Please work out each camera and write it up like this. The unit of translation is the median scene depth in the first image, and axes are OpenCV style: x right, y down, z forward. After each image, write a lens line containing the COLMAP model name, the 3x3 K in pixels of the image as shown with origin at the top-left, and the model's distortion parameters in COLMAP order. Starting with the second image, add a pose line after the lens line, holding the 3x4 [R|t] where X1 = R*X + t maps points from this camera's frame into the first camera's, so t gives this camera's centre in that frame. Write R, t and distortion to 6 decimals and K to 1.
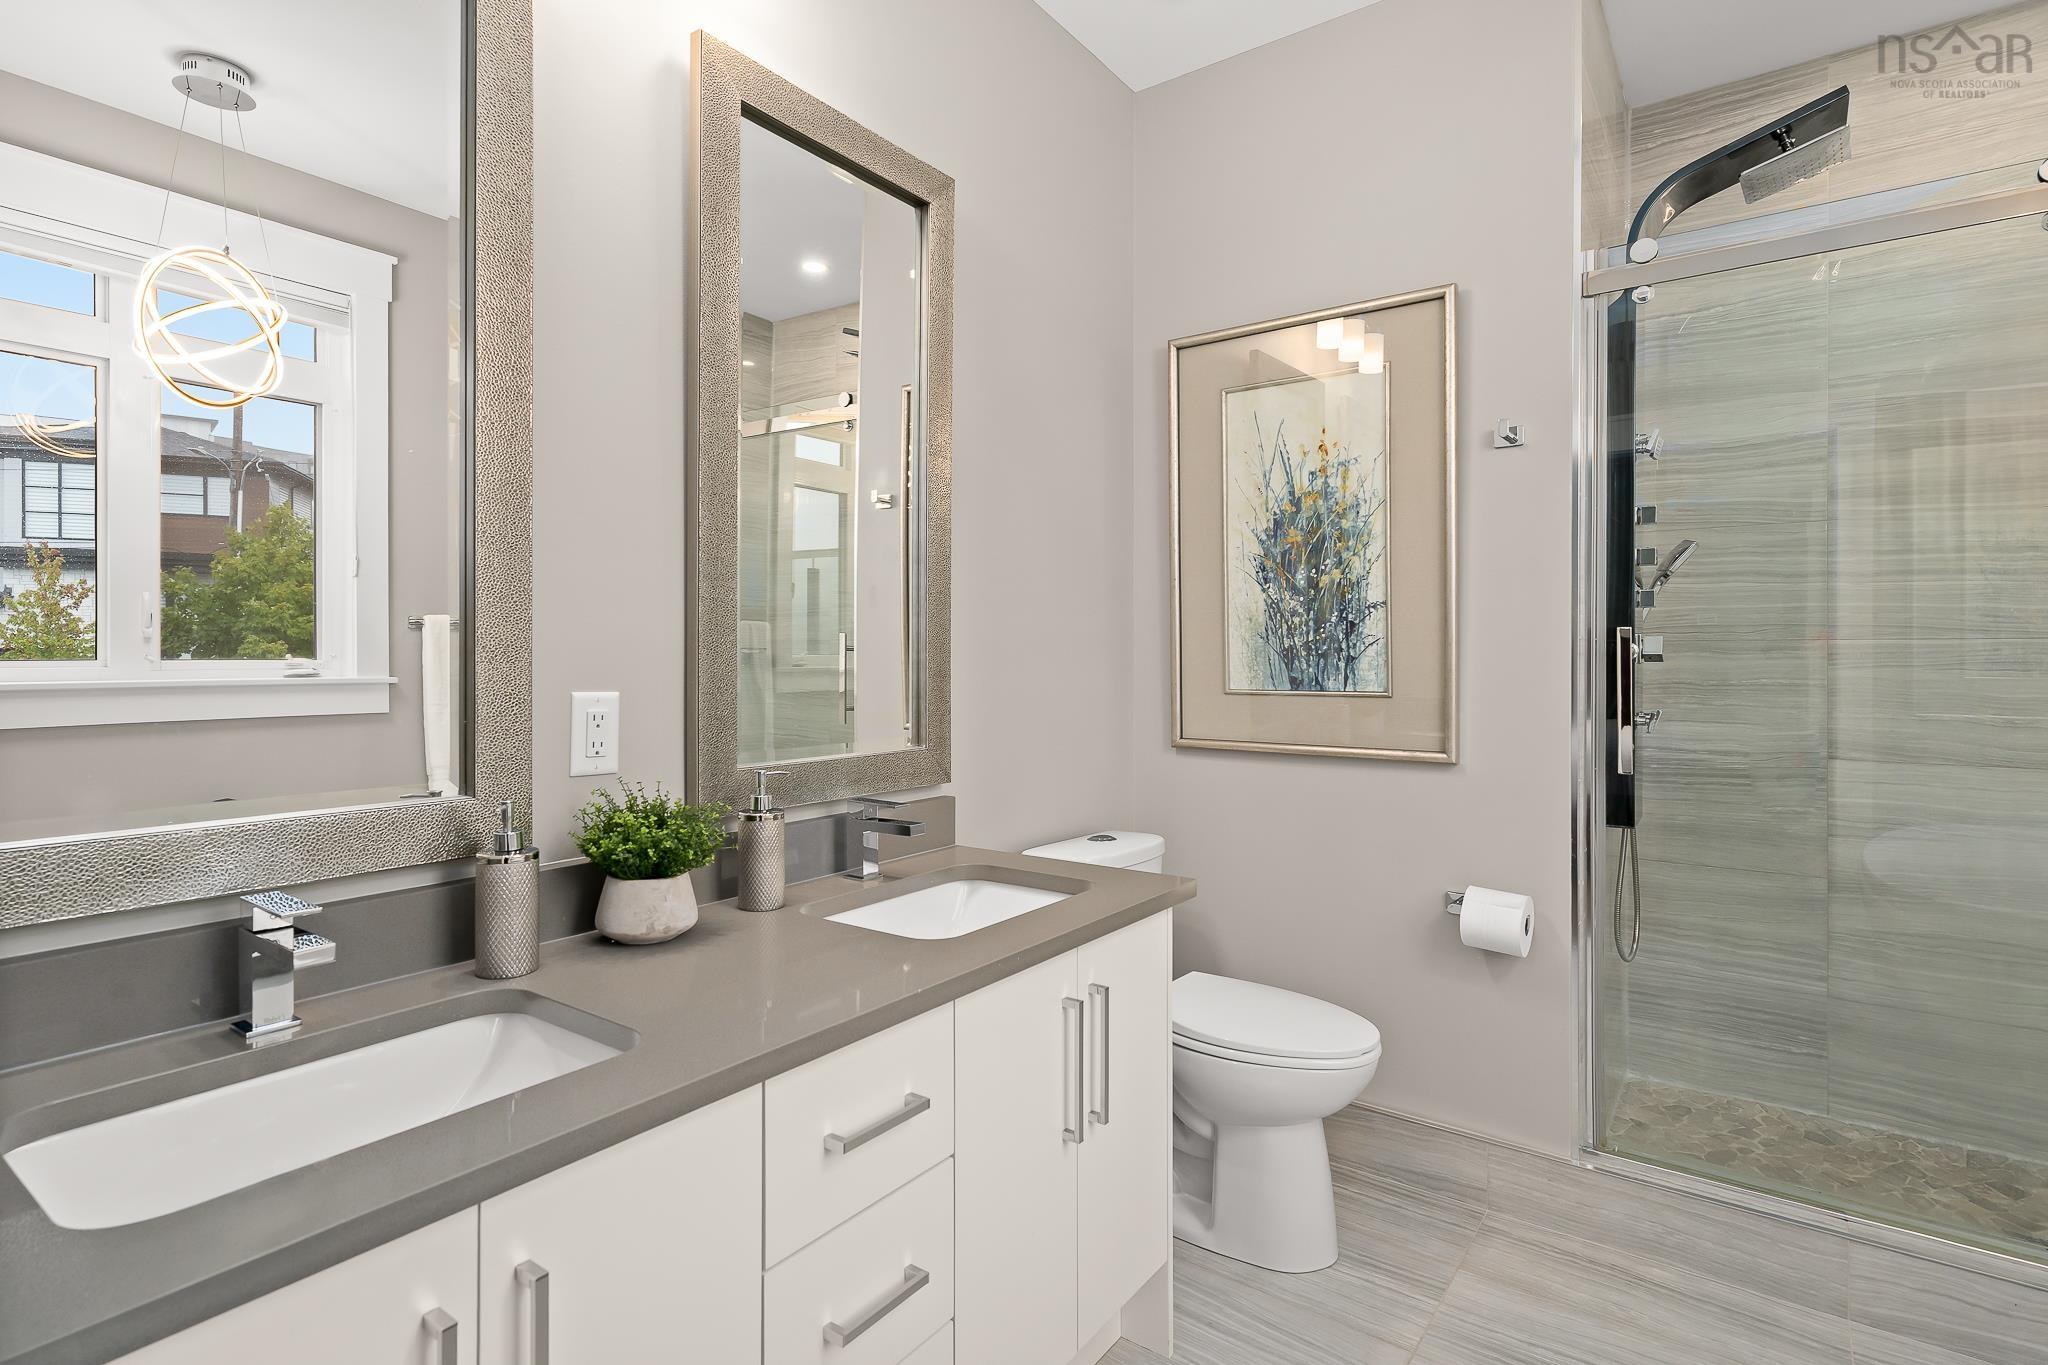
lens RADIAL K [[1018.3, 0, 1016.8], [0, 1018.3, 651.4], [0, 0, 1]] dist [0.002843, -0.000613]
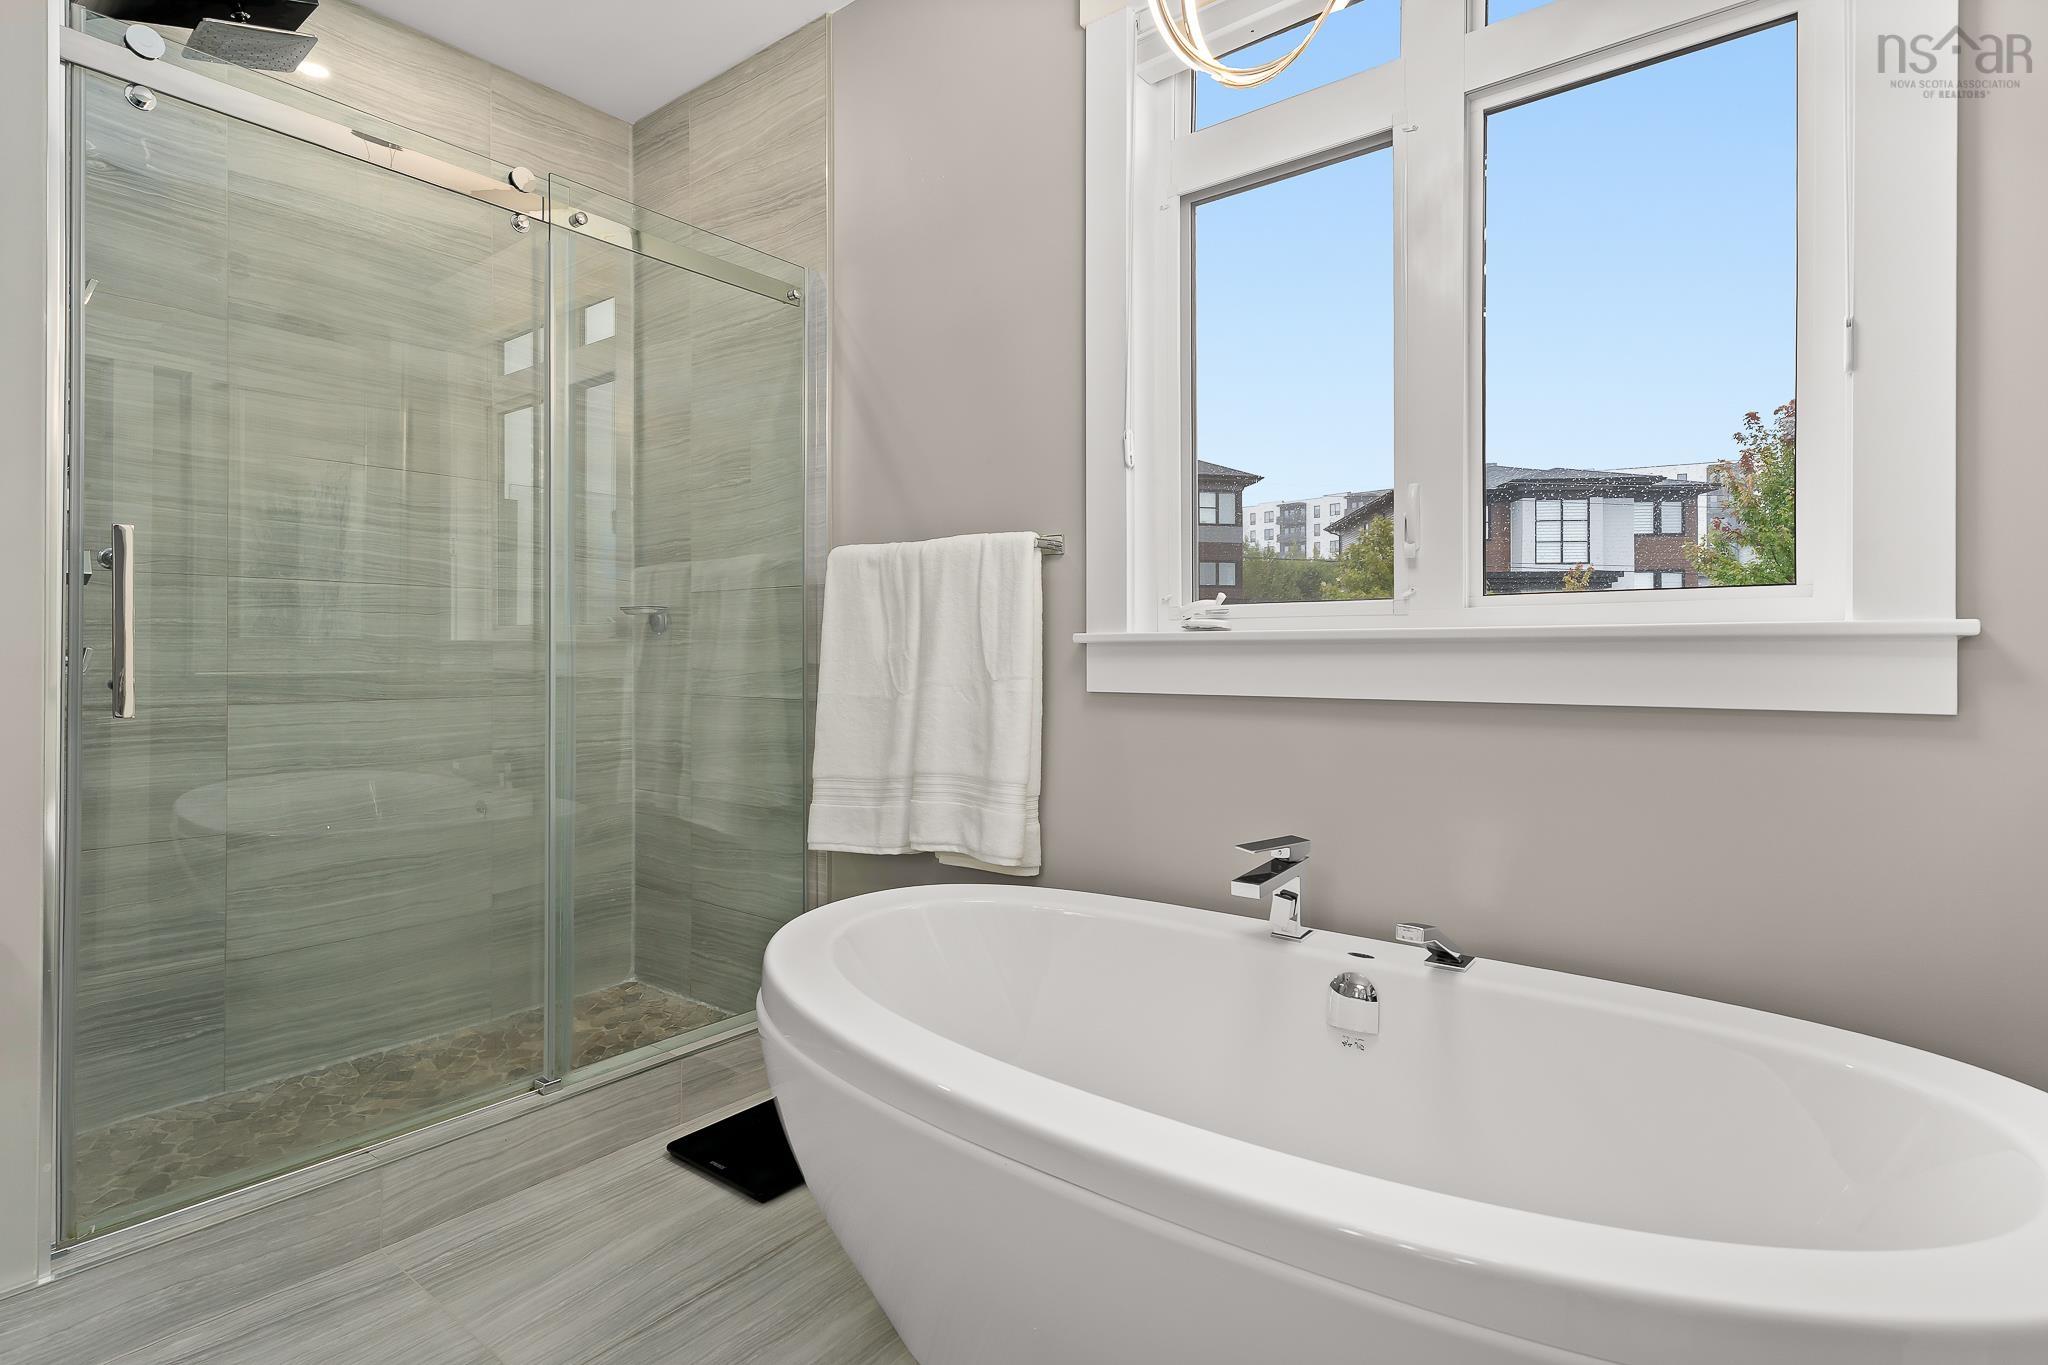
lens RADIAL K [[1018.3, 0, 1016.8], [0, 1018.3, 651.4], [0, 0, 1]] dist [0.002843, -0.000613]
pose [[0.026797, 0.005892, 0.999624, -0.119480], [-0.002238, 0.999980, -0.005834, 0.065675], [-0.999638, -0.002081, 0.026809, 0.282037]]
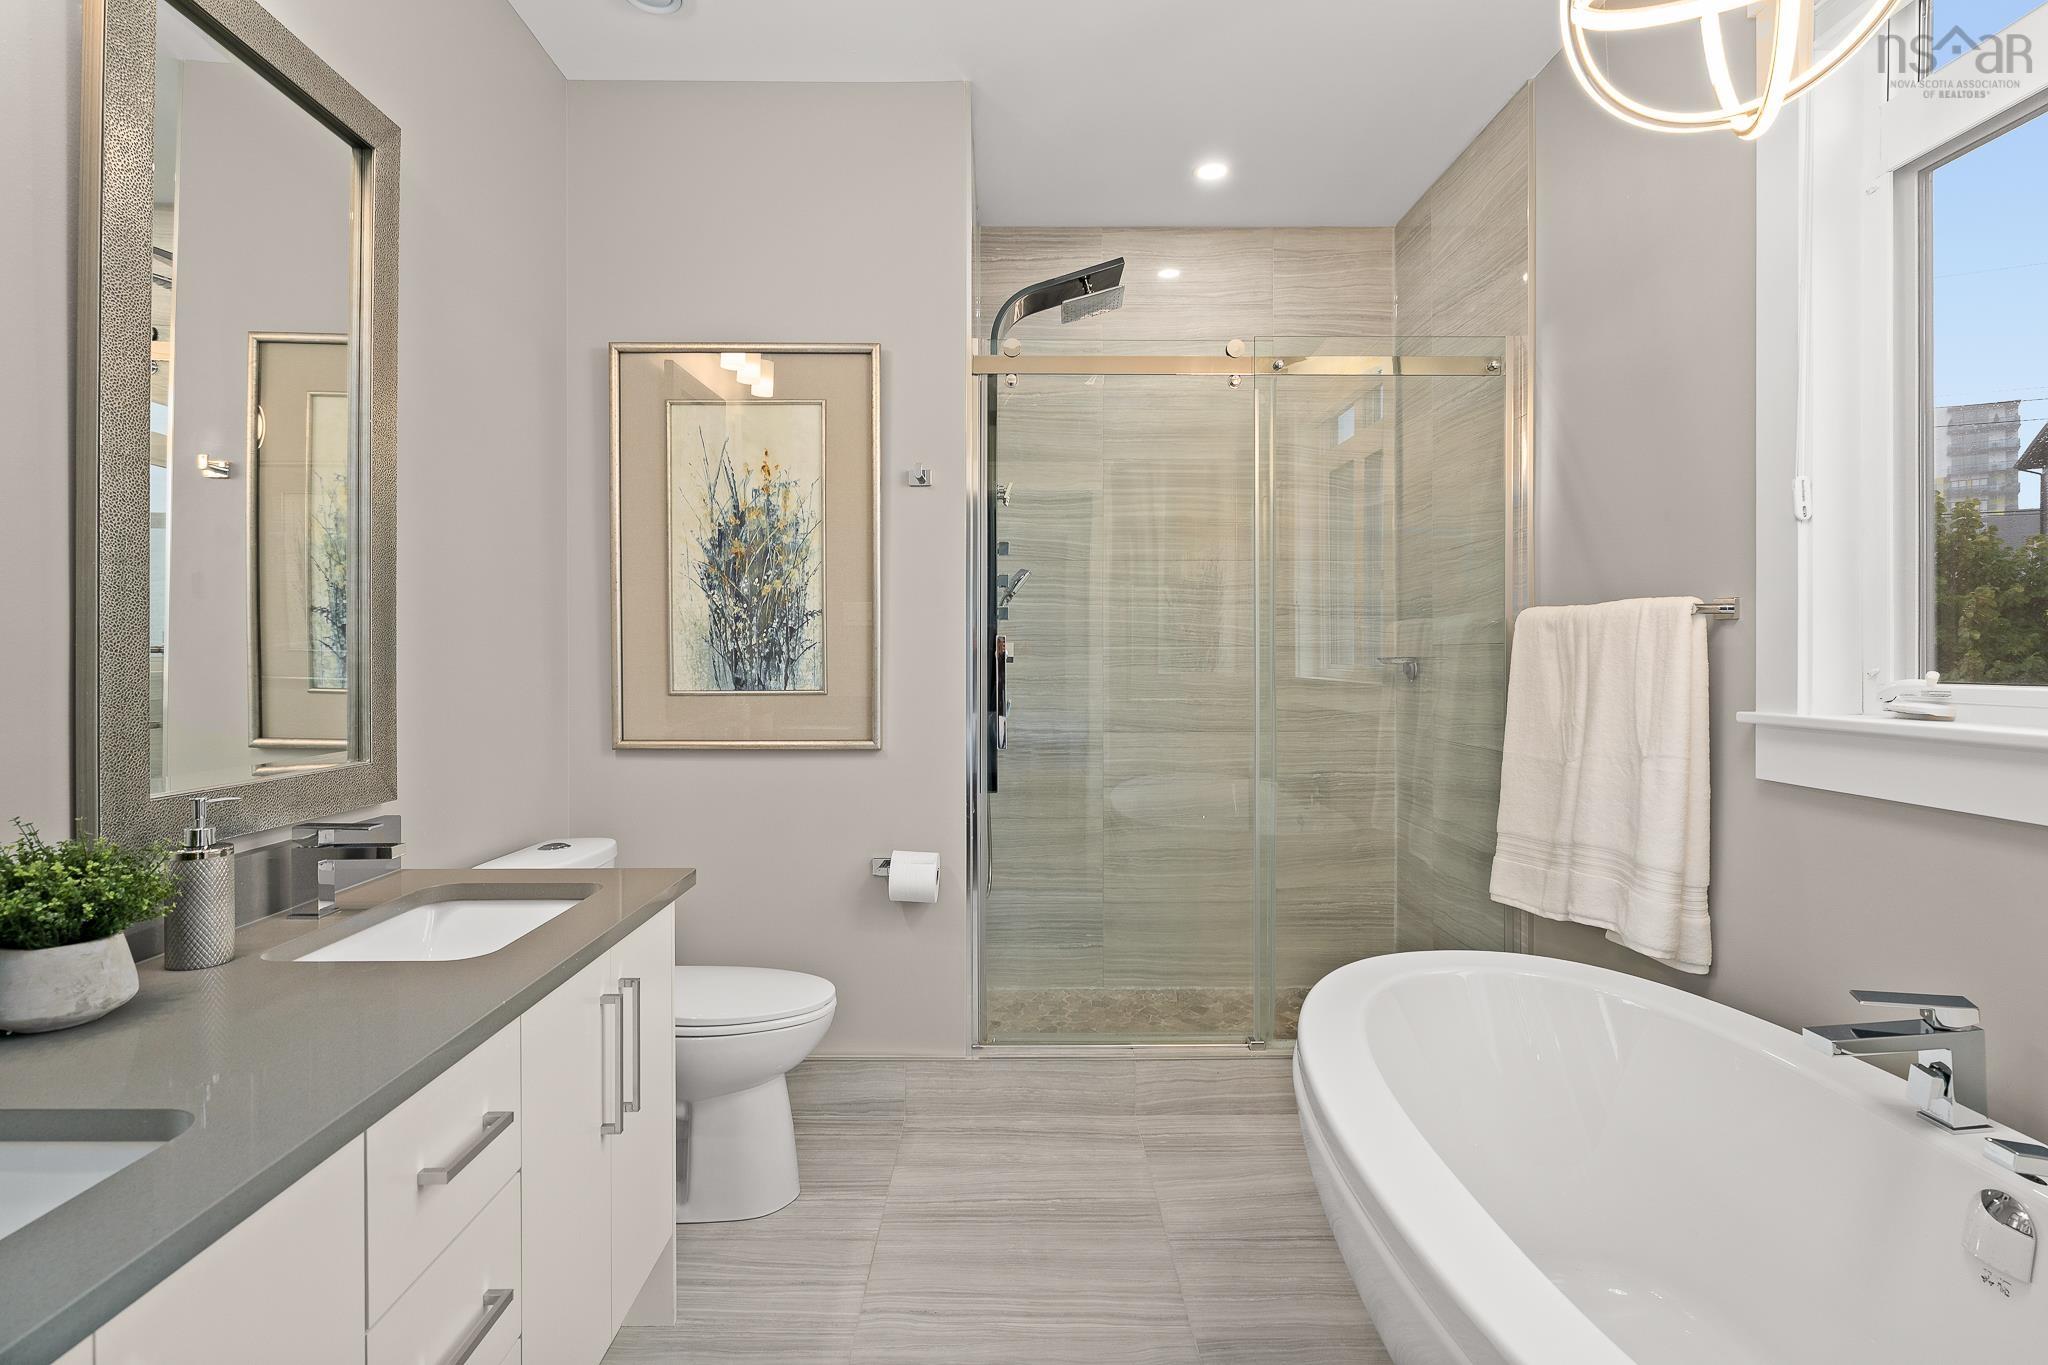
lens RADIAL K [[1007.8, 0, 1020.3], [0, 1007.8, 656.9], [0, 0, 1]] dist [-0.013764, 0.000066]
pose [[0.795517, -0.000369, 0.605931, -0.139703], [-0.000873, 0.999998, 0.001754, 0.000723], [-0.605930, -0.001925, 0.795515, -0.027466]]
